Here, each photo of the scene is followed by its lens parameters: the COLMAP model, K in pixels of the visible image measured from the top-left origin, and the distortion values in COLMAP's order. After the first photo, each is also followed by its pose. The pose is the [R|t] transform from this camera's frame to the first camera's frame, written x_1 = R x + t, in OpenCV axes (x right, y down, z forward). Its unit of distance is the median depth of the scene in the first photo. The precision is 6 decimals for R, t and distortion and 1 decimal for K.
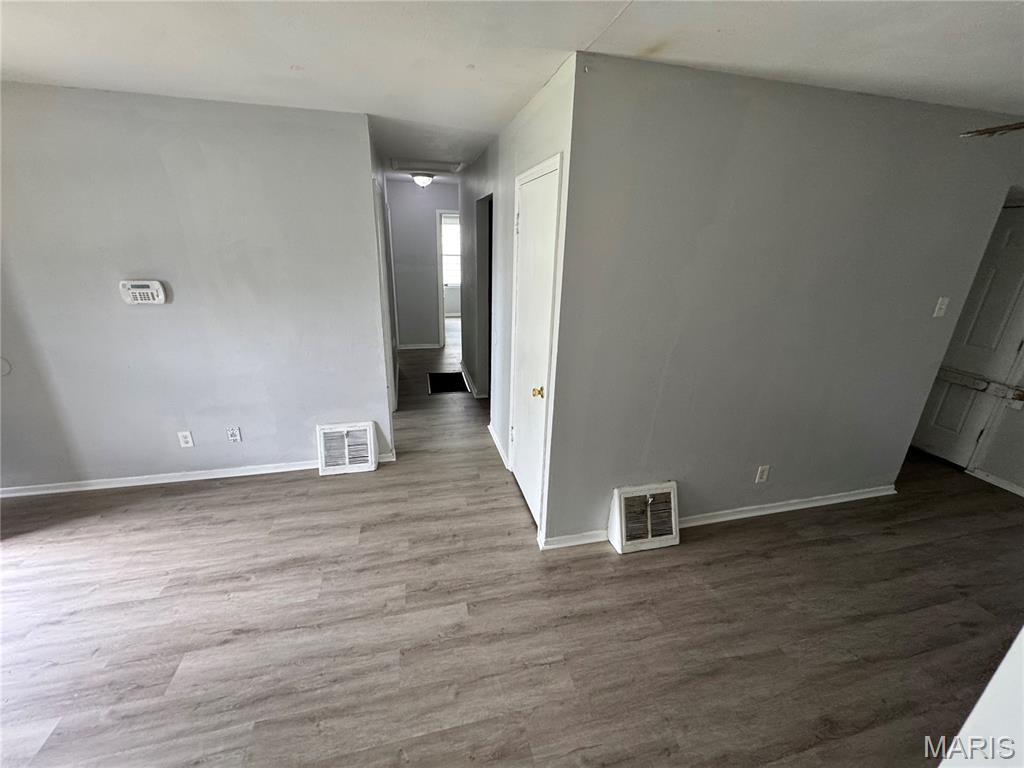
lens RADIAL K [[411.2, 0, 510.3], [0, 411.2, 383.3], [0, 0, 1]] dist [-0.003378, -0.000073]
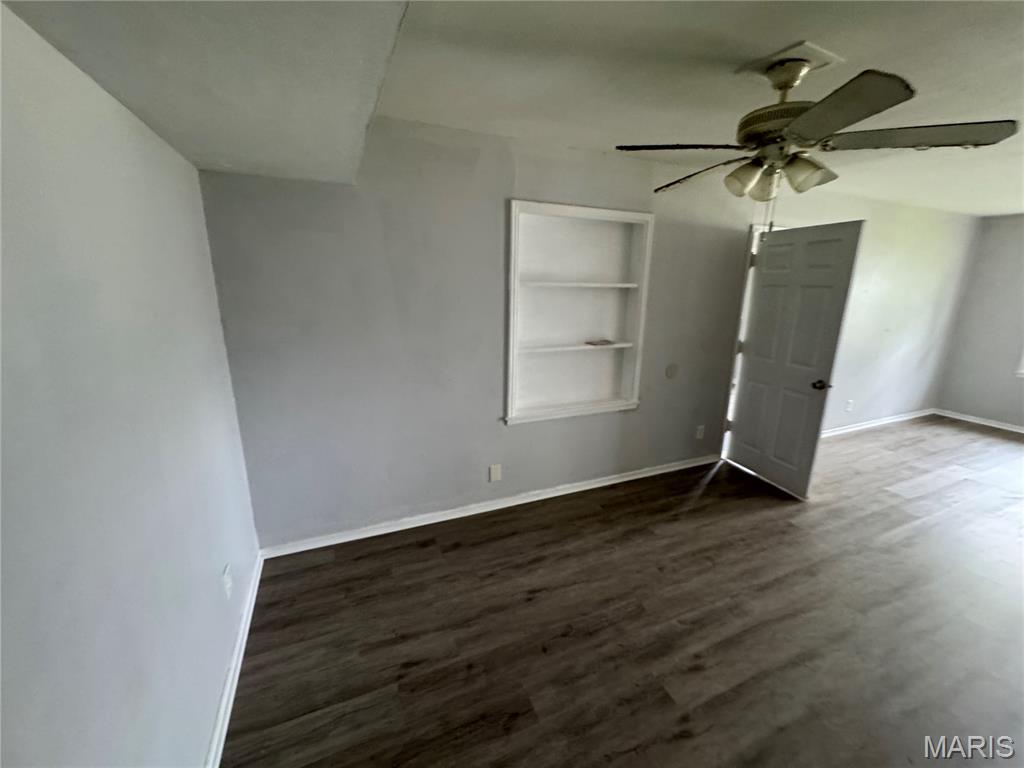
lens RADIAL K [[411.2, 0, 510.3], [0, 411.2, 383.3], [0, 0, 1]] dist [-0.003378, -0.000073]
pose [[-0.984874, 0.002463, -0.173257, 1.683011], [-0.092971, 0.836267, 0.540382, -0.370787], [0.146220, 0.548316, -0.823389, 1.342105]]
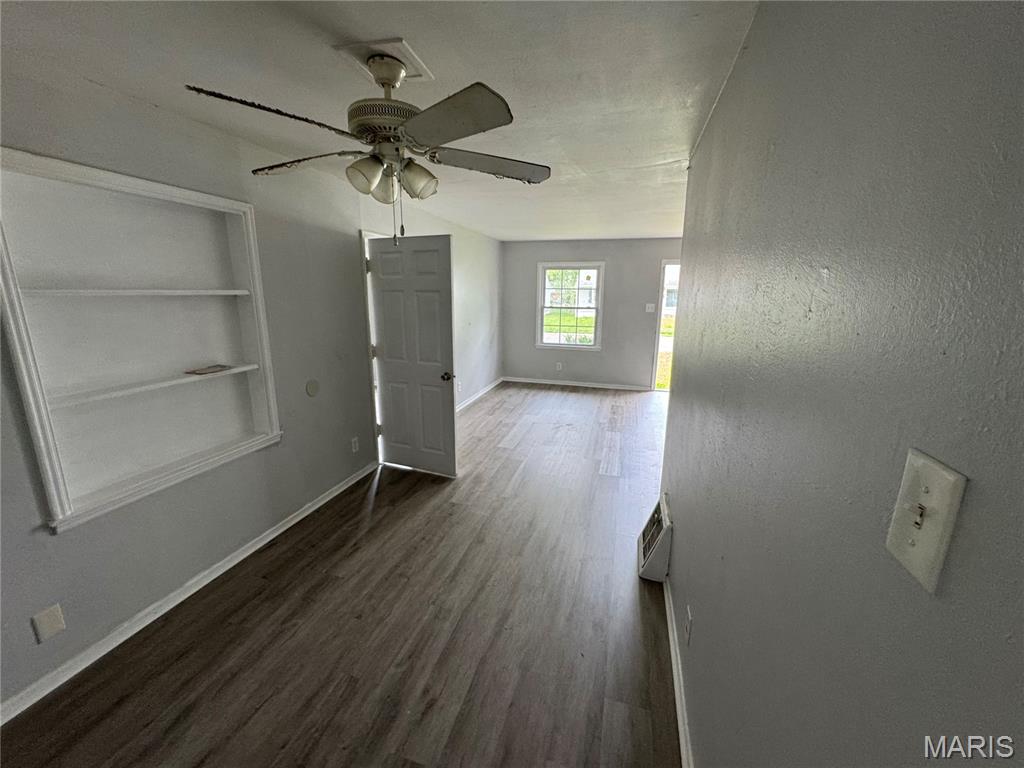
lens RADIAL K [[411.2, 0, 510.3], [0, 411.2, 383.3], [0, 0, 1]] dist [-0.003378, -0.000073]
pose [[-0.498365, 0.162794, -0.851546, 1.644898], [-0.306716, 0.885584, 0.348806, -0.317523], [0.810899, 0.435016, -0.391412, 1.178128]]
